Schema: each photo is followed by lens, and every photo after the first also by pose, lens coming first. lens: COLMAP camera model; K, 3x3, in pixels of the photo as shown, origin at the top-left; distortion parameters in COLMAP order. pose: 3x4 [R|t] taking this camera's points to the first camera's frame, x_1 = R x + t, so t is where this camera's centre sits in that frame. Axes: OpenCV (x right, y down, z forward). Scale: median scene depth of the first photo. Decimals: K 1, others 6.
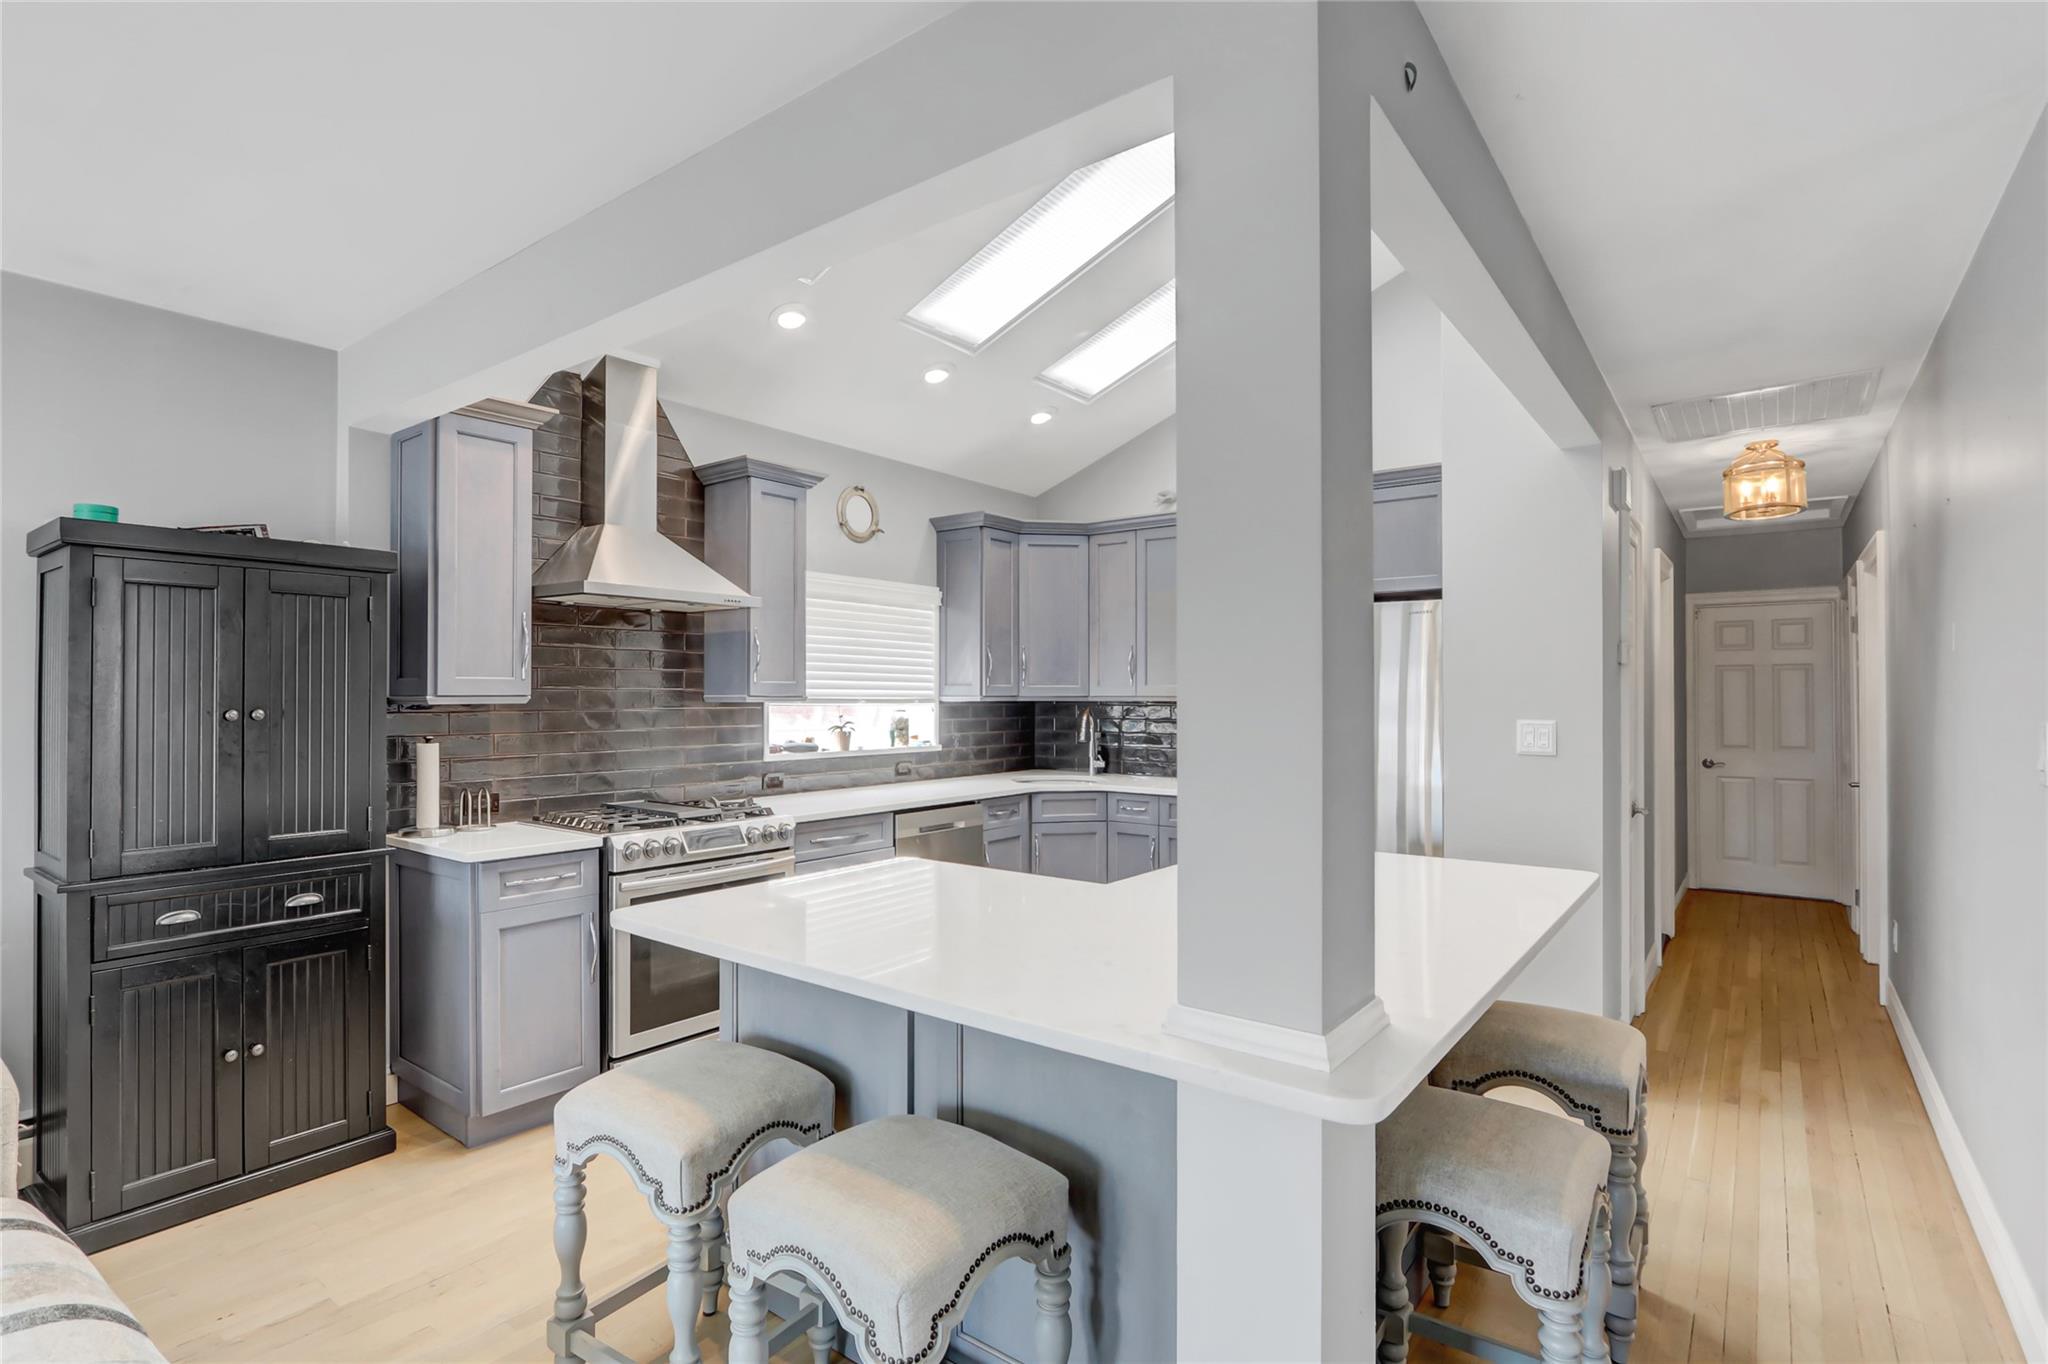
lens RADIAL K [[993.9, 0, 993.4], [0, 993.9, 687.7], [0, 0, 1]] dist [-0.001914, 0.000197]
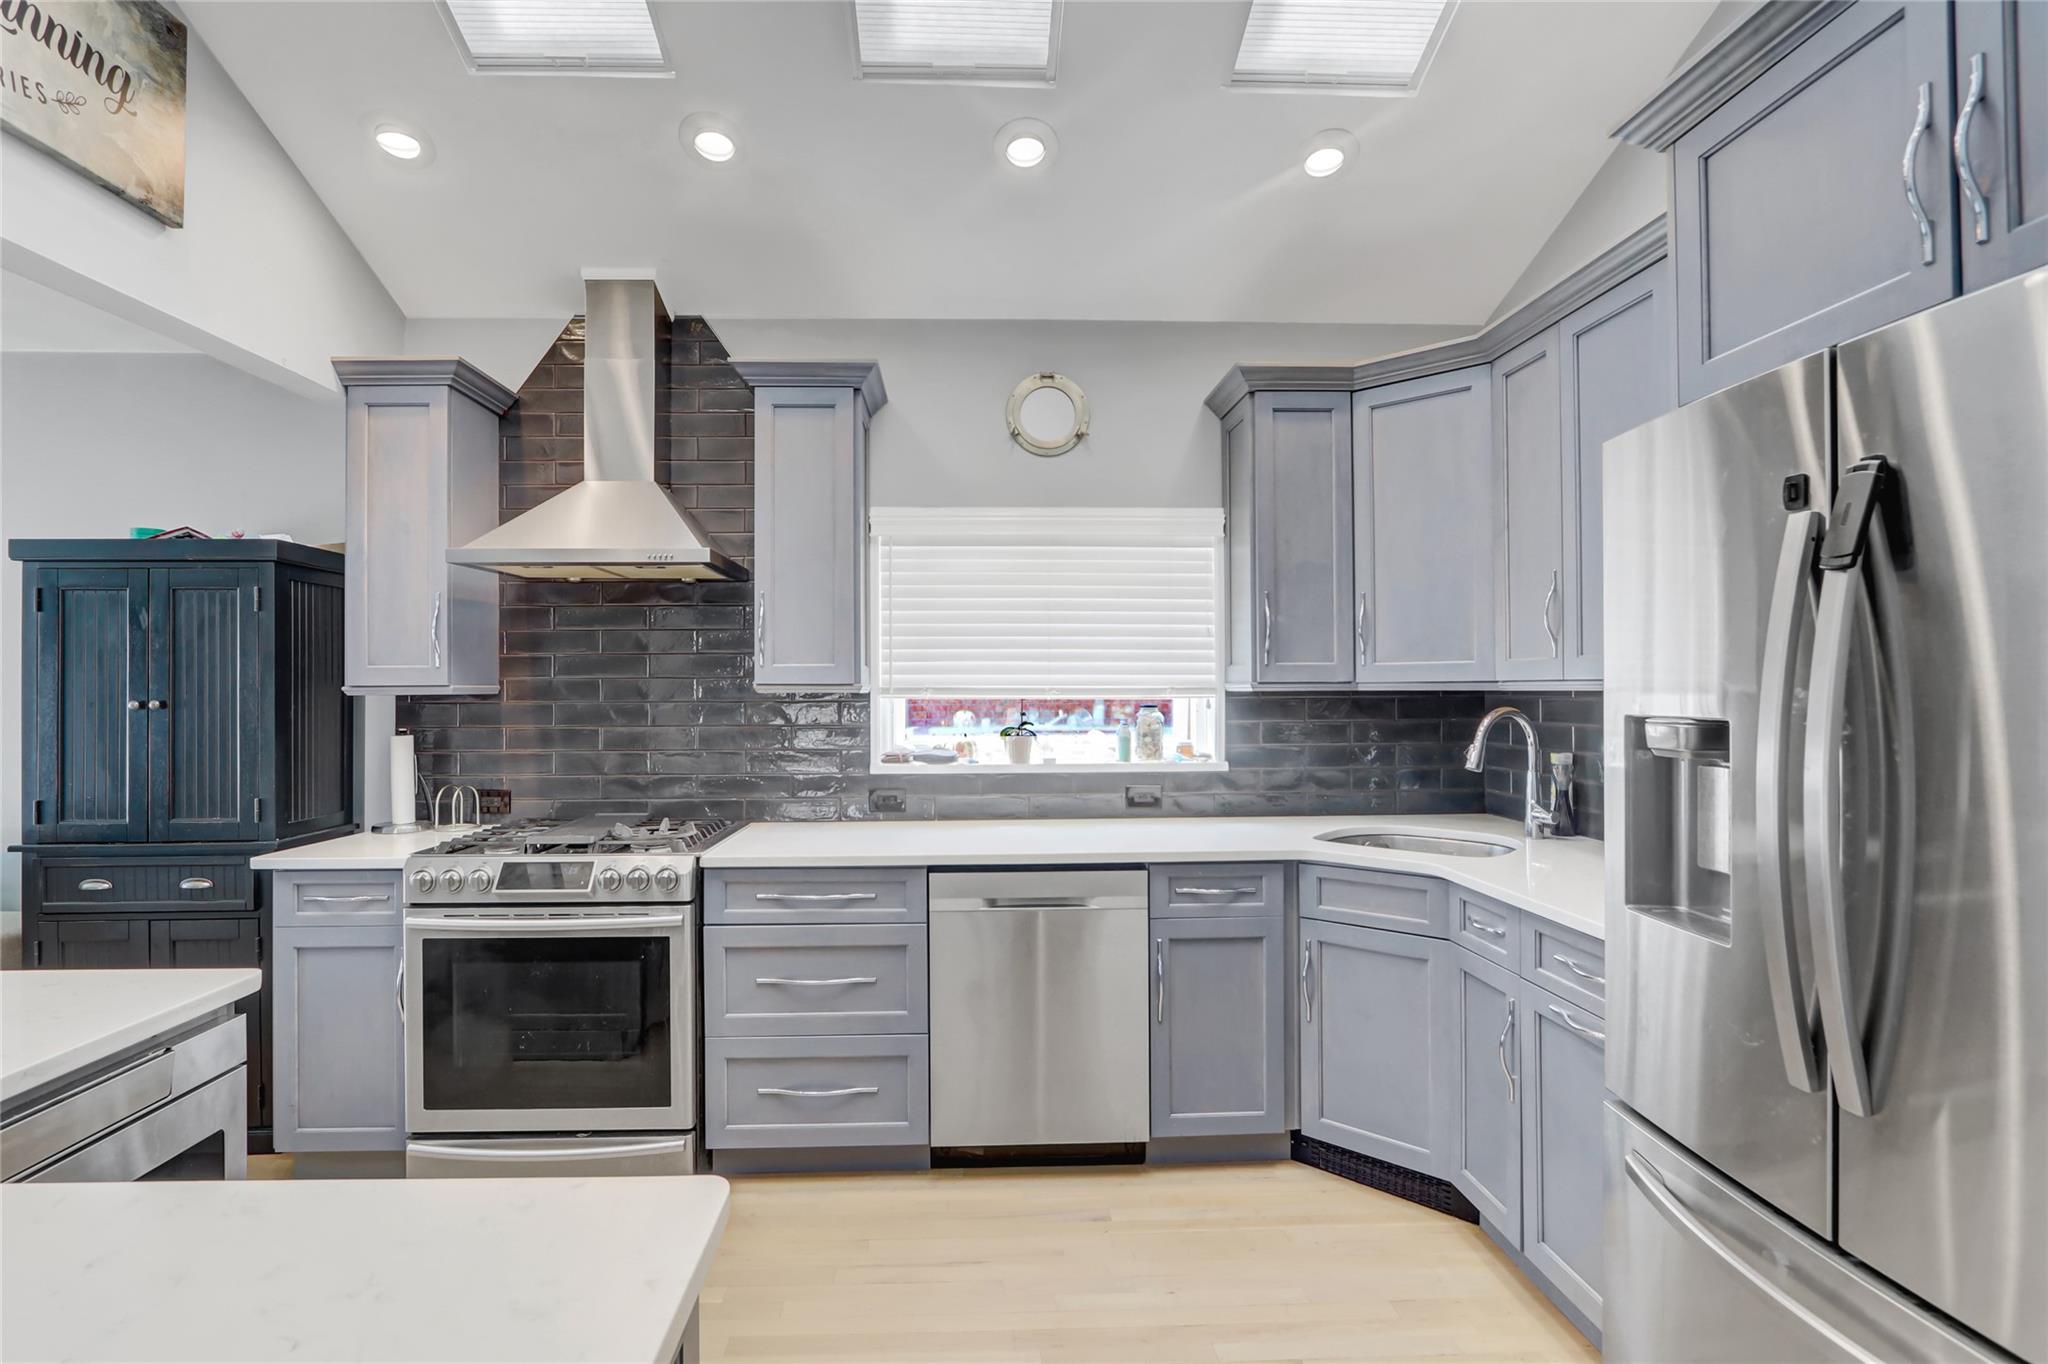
lens RADIAL K [[954.1, 0, 999.0], [0, 954.1, 685.1], [0, 0, 1]] dist [-0.009851, 0.000250]
pose [[0.645774, -0.007509, -0.763492, 0.393436], [0.011249, 0.999937, -0.000321, 0.010474], [0.763446, -0.008381, 0.645818, 0.652343]]
